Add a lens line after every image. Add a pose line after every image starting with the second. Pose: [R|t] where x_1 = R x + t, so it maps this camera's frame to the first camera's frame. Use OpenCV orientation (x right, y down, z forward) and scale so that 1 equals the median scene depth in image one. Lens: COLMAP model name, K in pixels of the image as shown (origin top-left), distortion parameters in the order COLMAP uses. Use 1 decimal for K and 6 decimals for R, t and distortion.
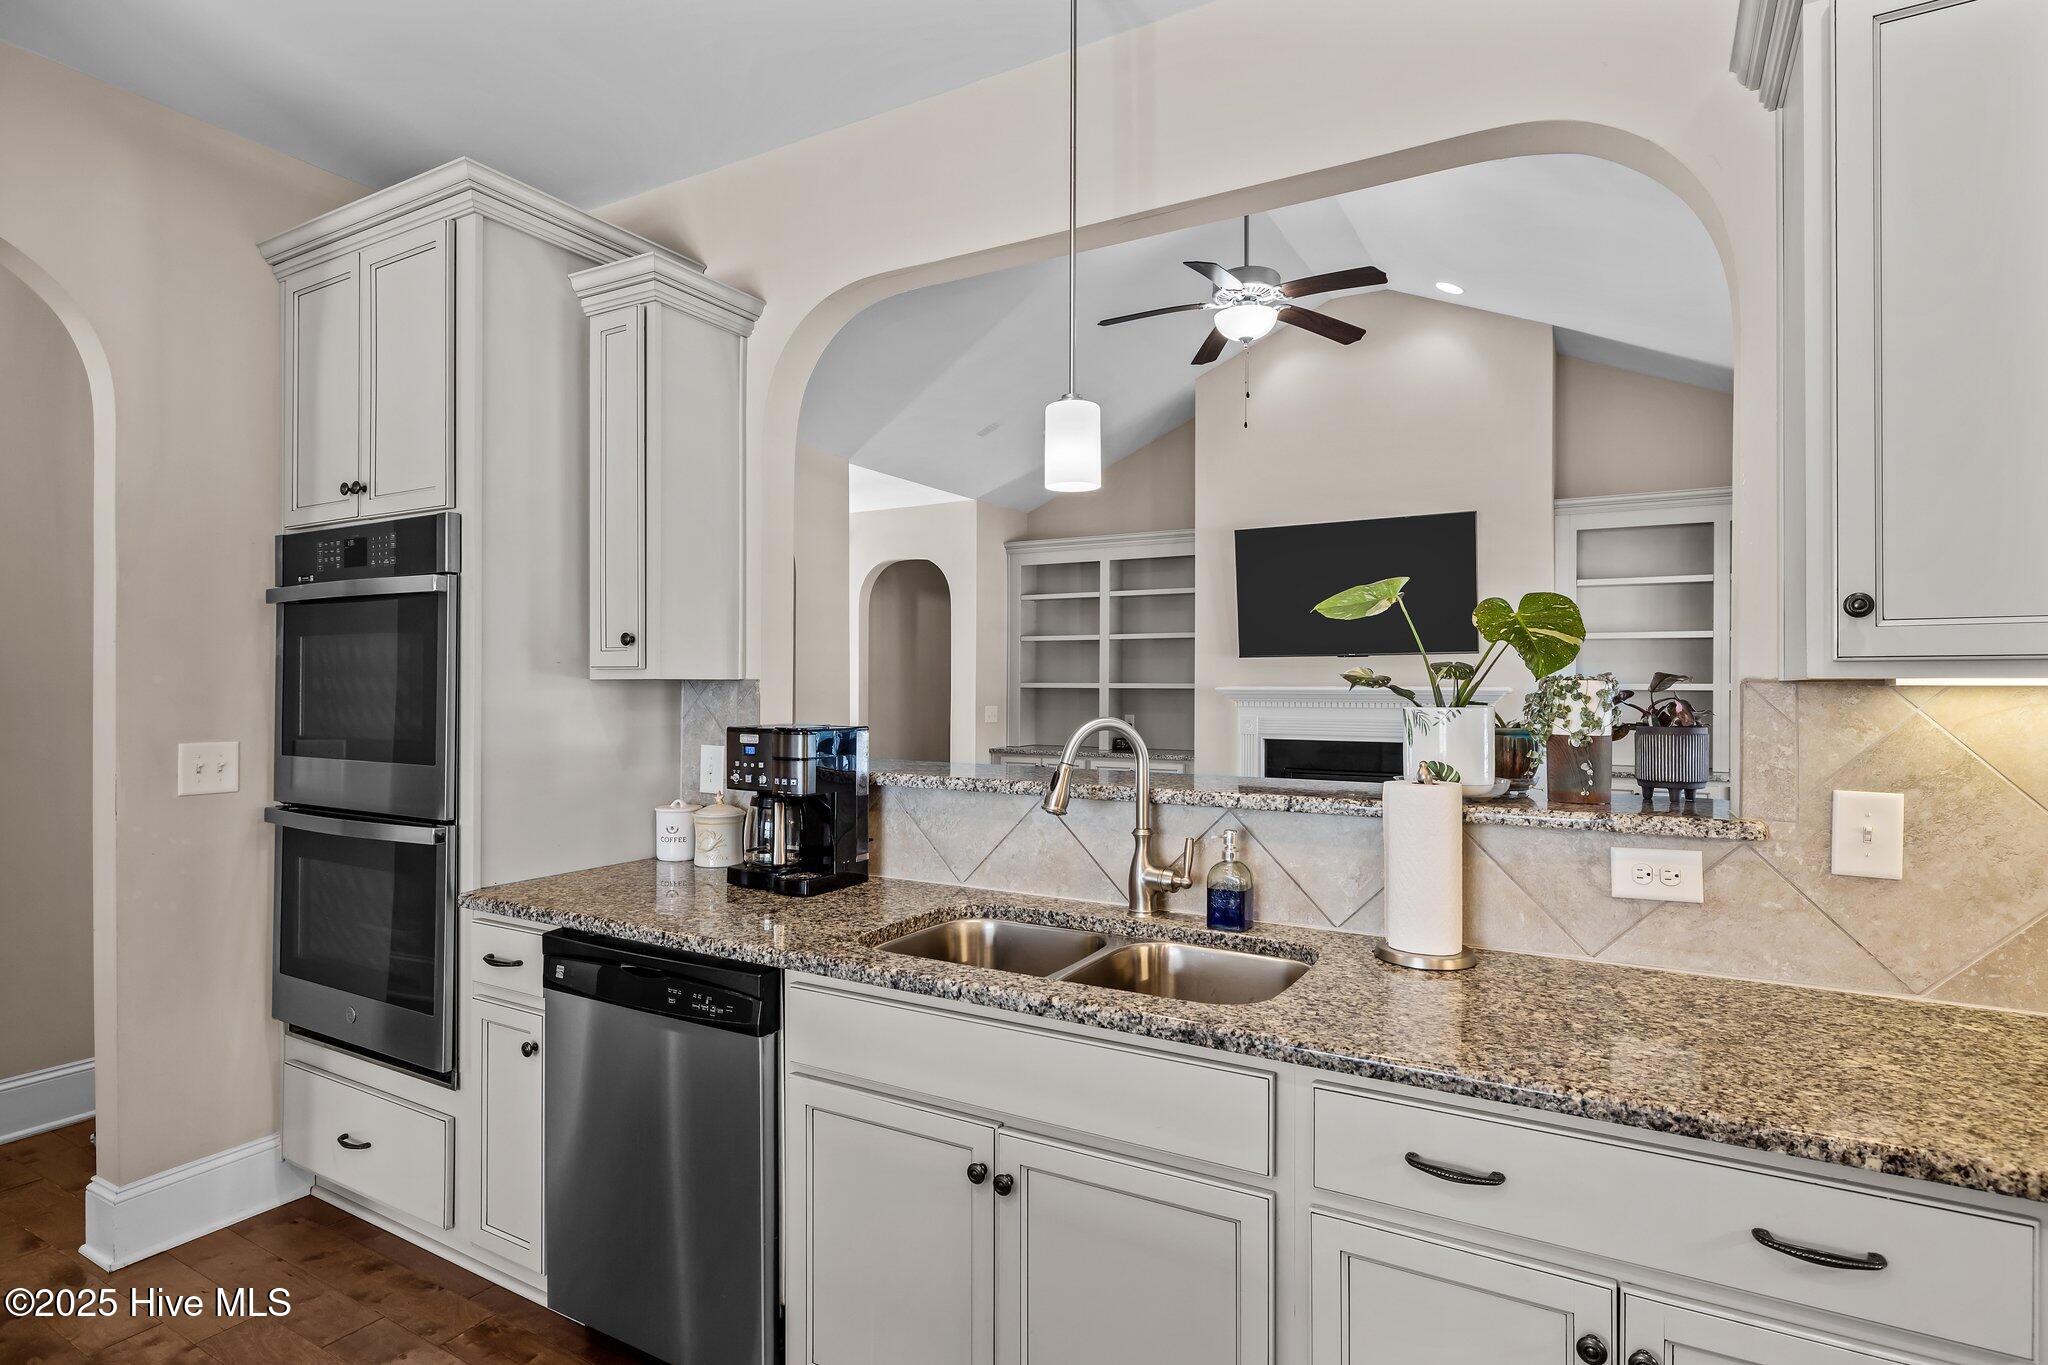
lens RADIAL K [[1036.8, 0, 1024.6], [0, 1036.8, 676.1], [0, 0, 1]] dist [-0.000397, 0.000836]
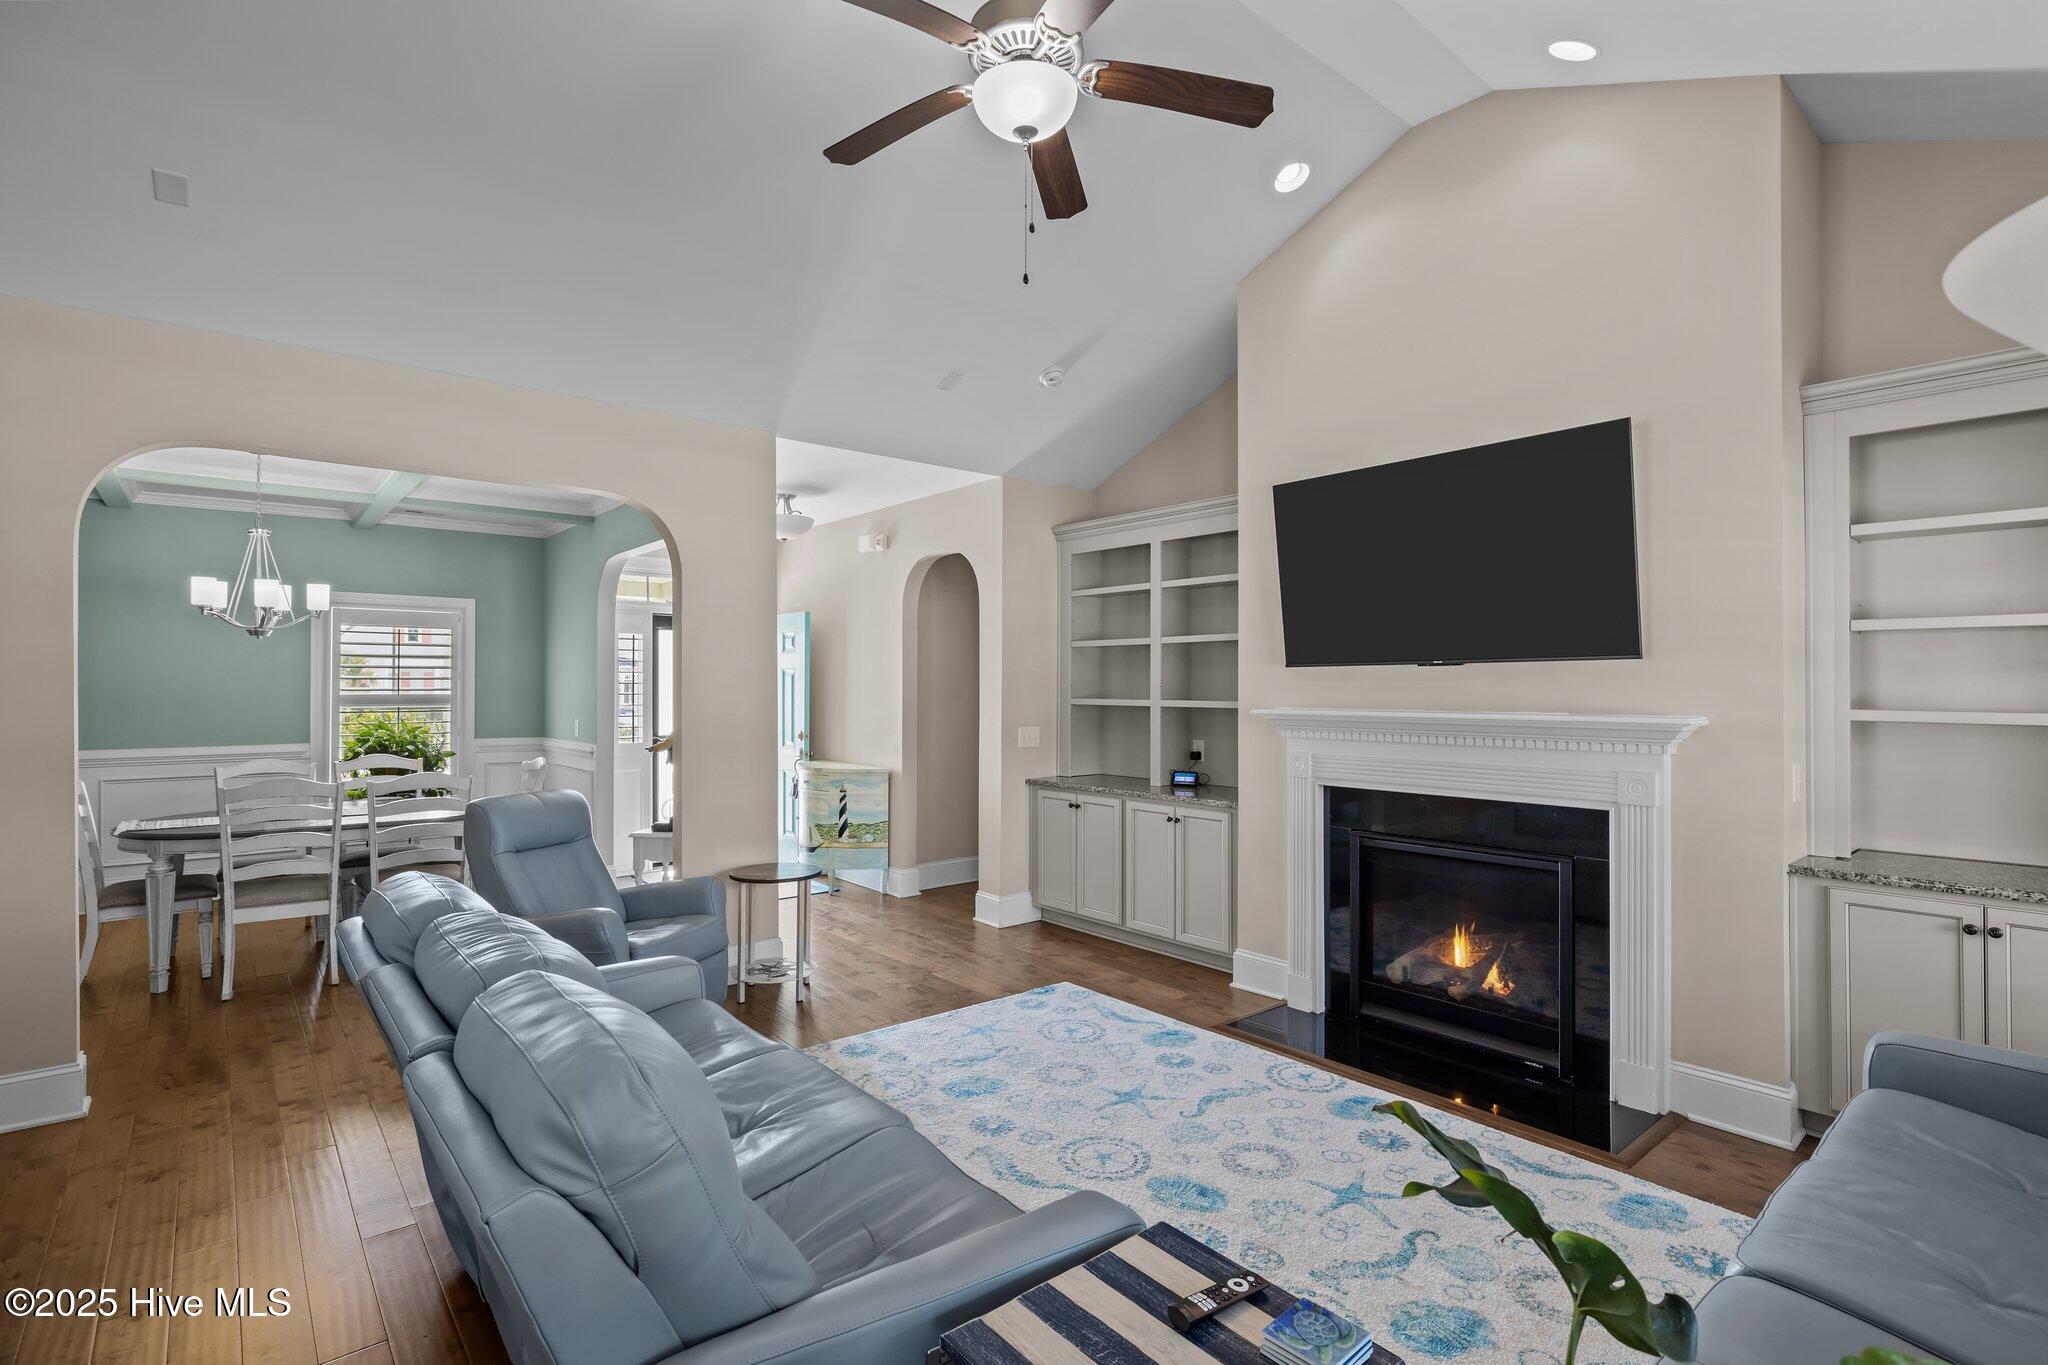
lens RADIAL K [[977.4, 0, 1019.6], [0, 977.4, 676.0], [0, 0, 1]] dist [-0.003909, -0.000120]
pose [[0.937604, -0.005076, -0.347667, 0.771693], [0.003736, 0.999983, -0.004526, -0.027252], [0.347684, 0.002945, 0.937607, 0.921334]]
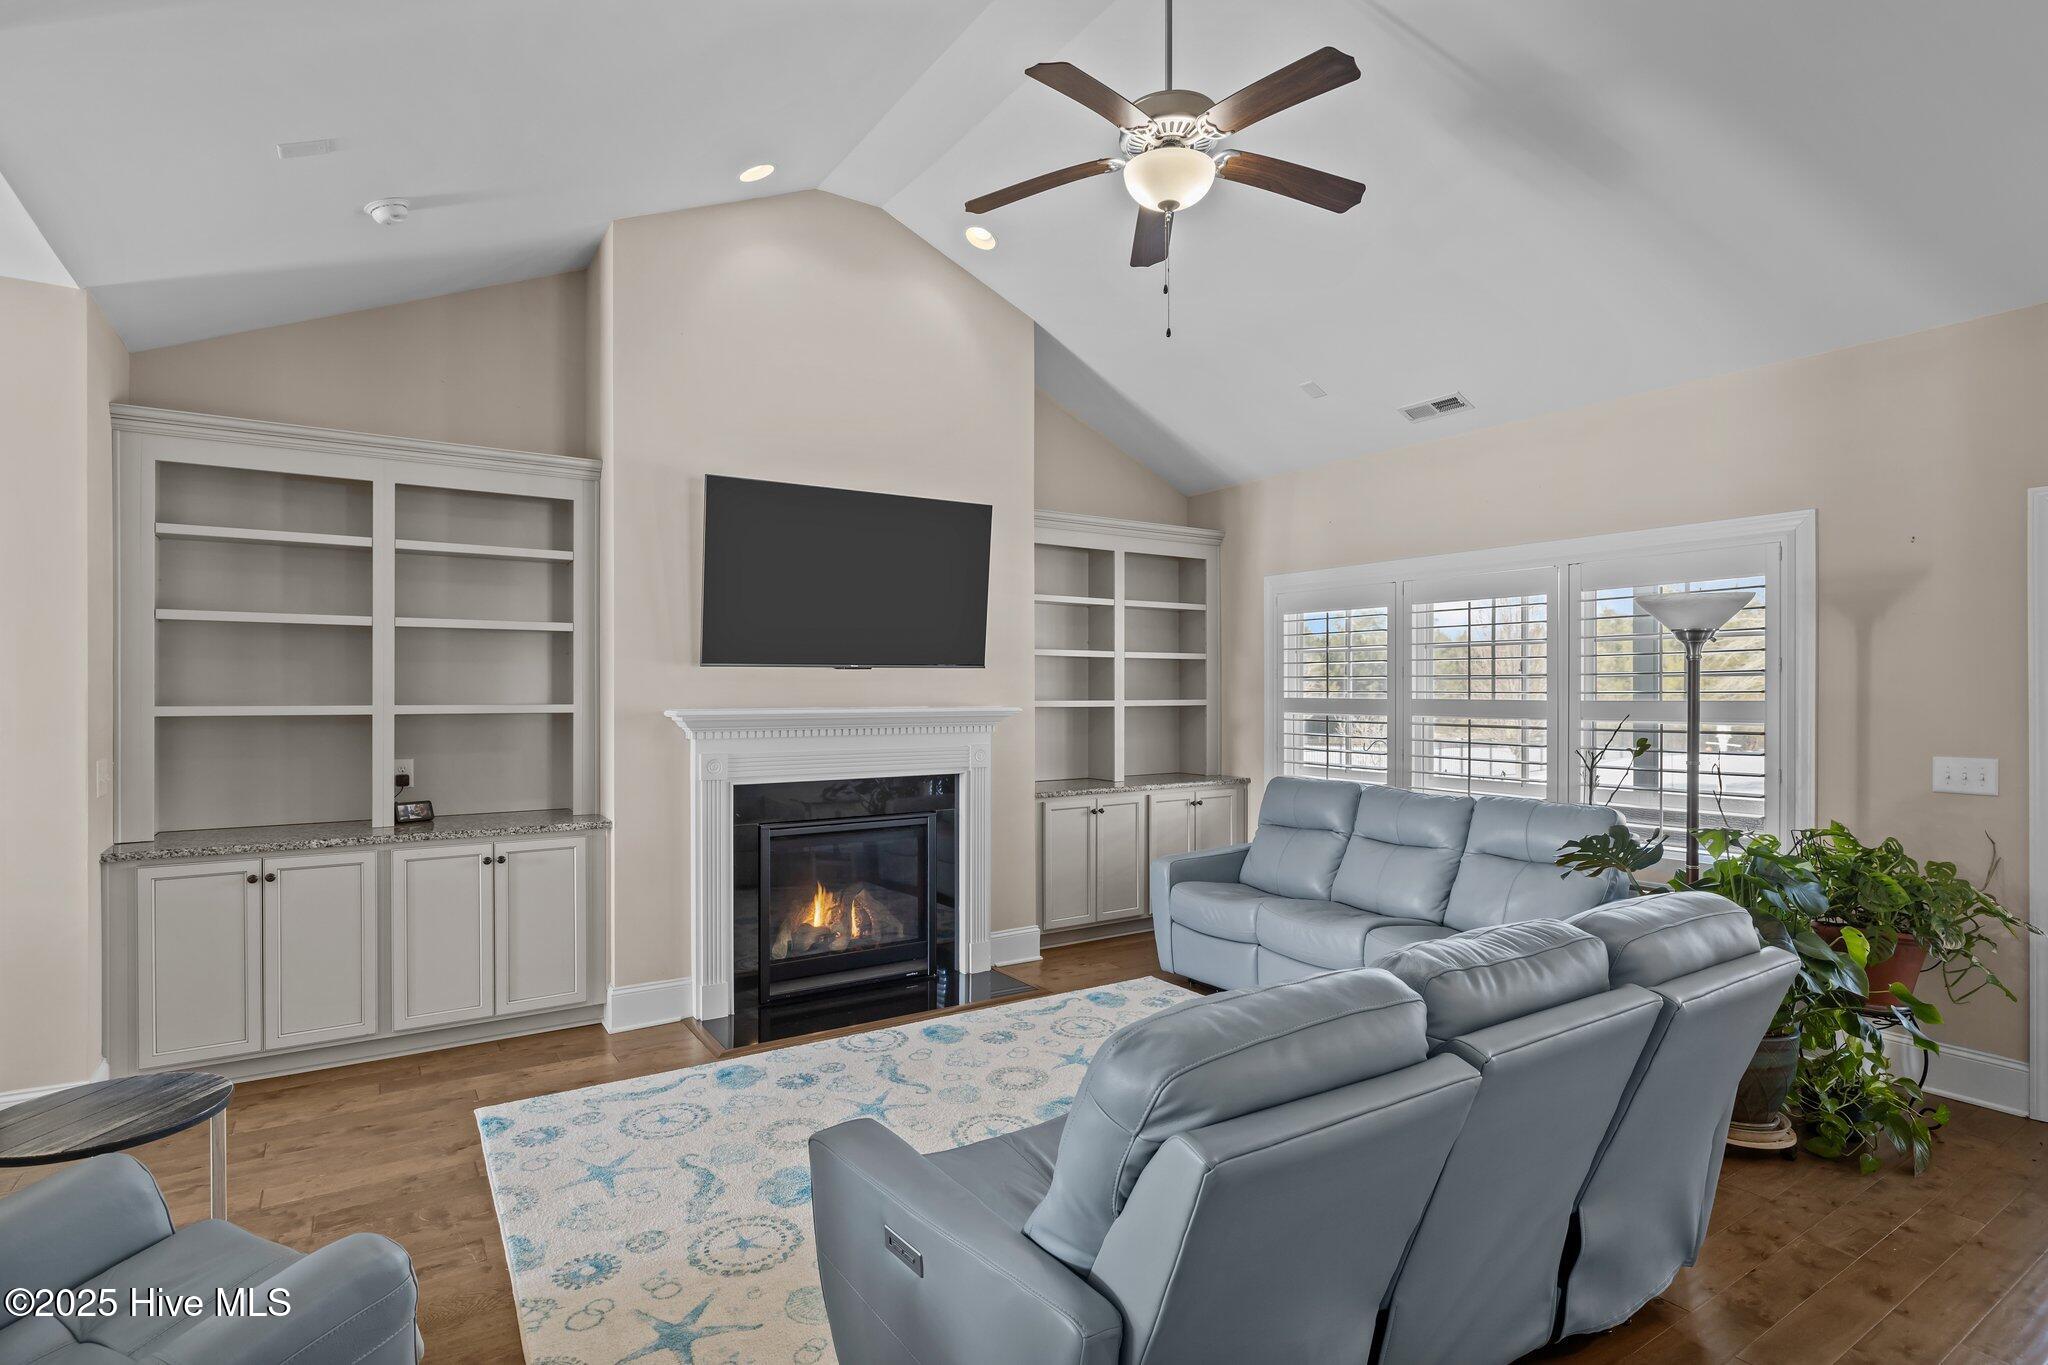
lens RADIAL K [[1023.0, 0, 1014.5], [0, 1023.0, 692.2], [0, 0, 1]] dist [-0.005791, 0.000329]
pose [[0.456551, -0.003232, 0.889691, -0.821504], [-0.004058, 0.999975, 0.005715, -0.015398], [-0.889688, -0.006220, 0.456527, 1.503907]]
